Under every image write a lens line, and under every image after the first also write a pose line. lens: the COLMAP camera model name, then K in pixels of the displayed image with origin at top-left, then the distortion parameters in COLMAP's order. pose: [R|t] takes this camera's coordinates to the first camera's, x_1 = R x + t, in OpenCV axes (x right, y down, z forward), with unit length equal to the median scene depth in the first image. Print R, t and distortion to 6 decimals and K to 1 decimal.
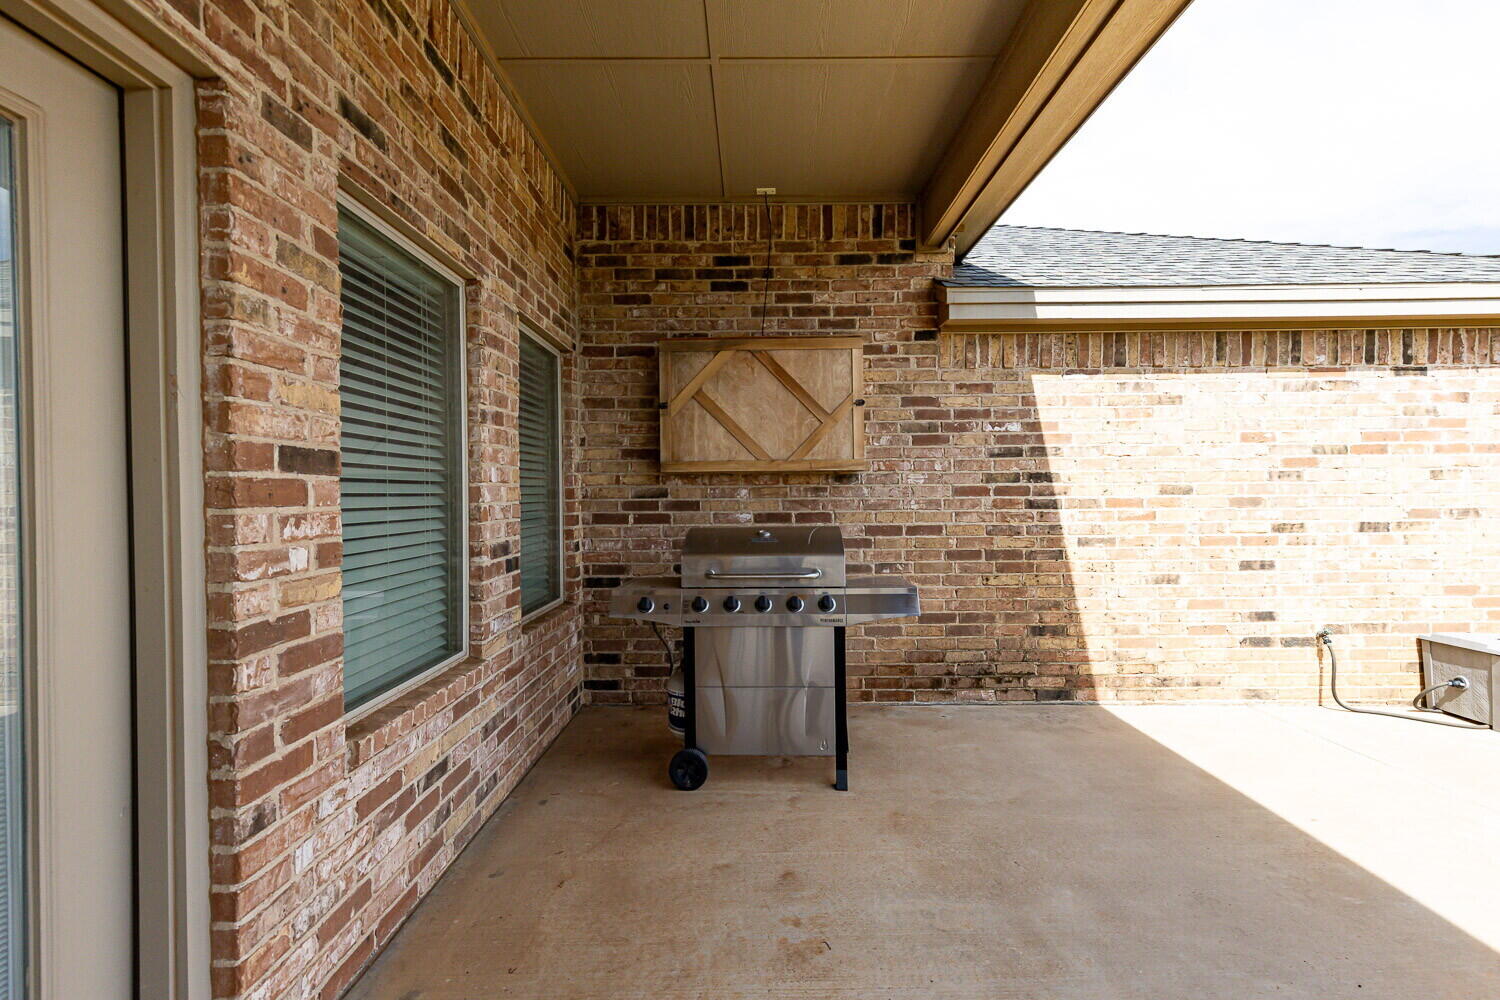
lens RADIAL K [[668.8, 0, 750.3], [0, 668.8, 499.9], [0, 0, 1]] dist [0.002962, 0.000593]
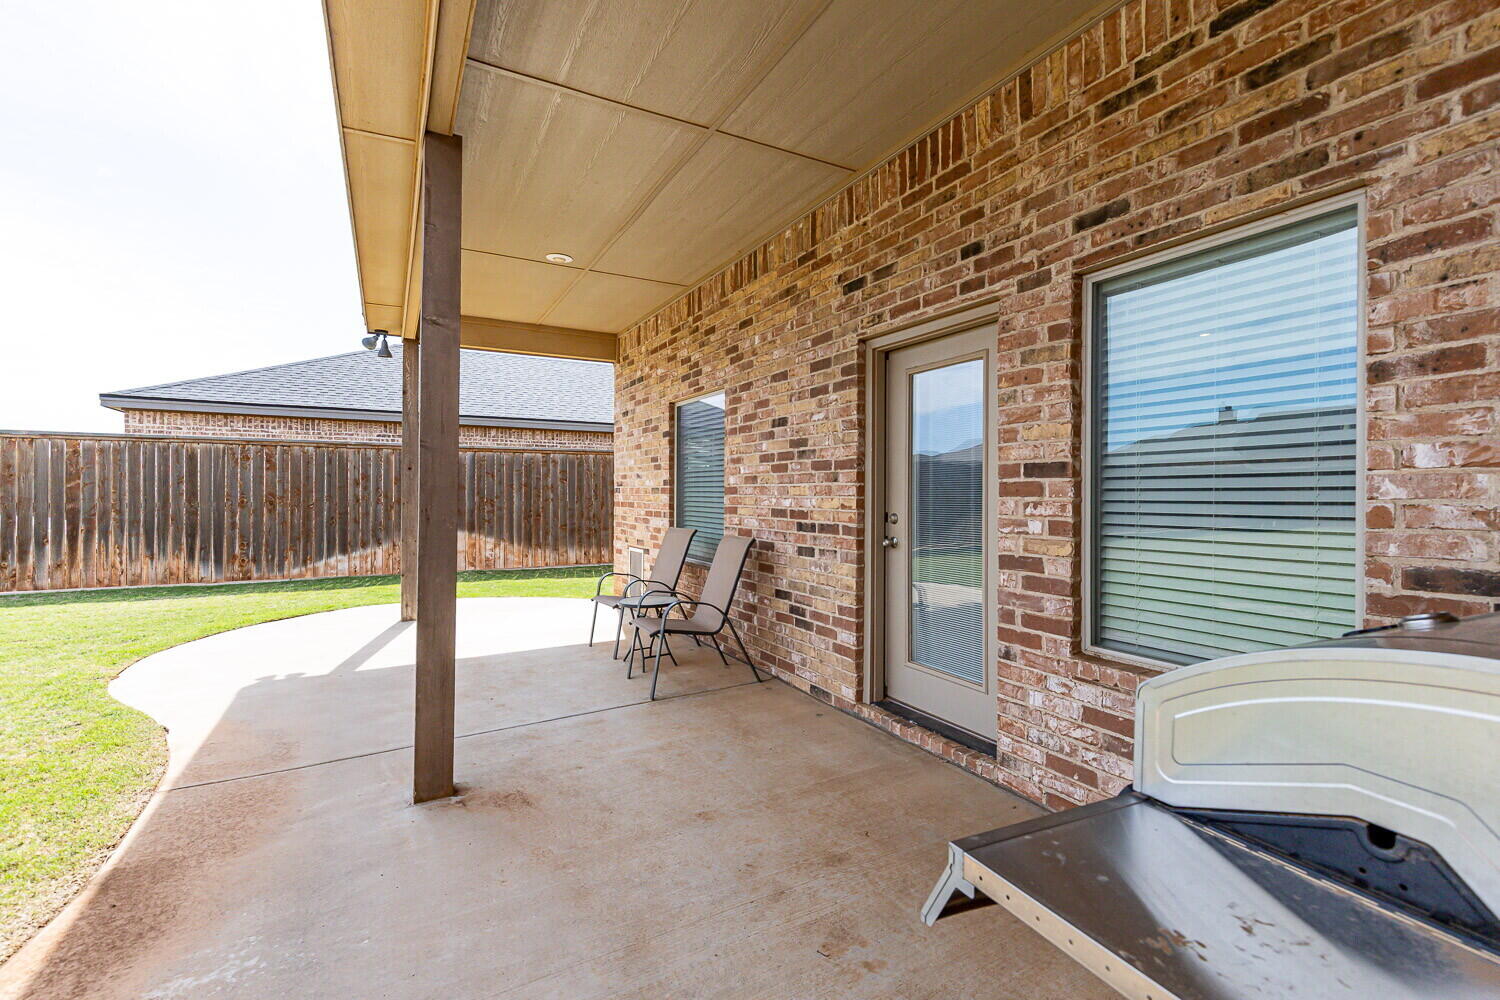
lens RADIAL K [[668.8, 0, 749.7], [0, 668.8, 495.7], [0, 0, 1]] dist [0.002962, 0.000593]
pose [[-0.880007, 0.004645, -0.474938, 0.802670], [0.000146, 0.999955, 0.009509, -0.010132], [0.474961, 0.008298, -0.879968, 2.166017]]
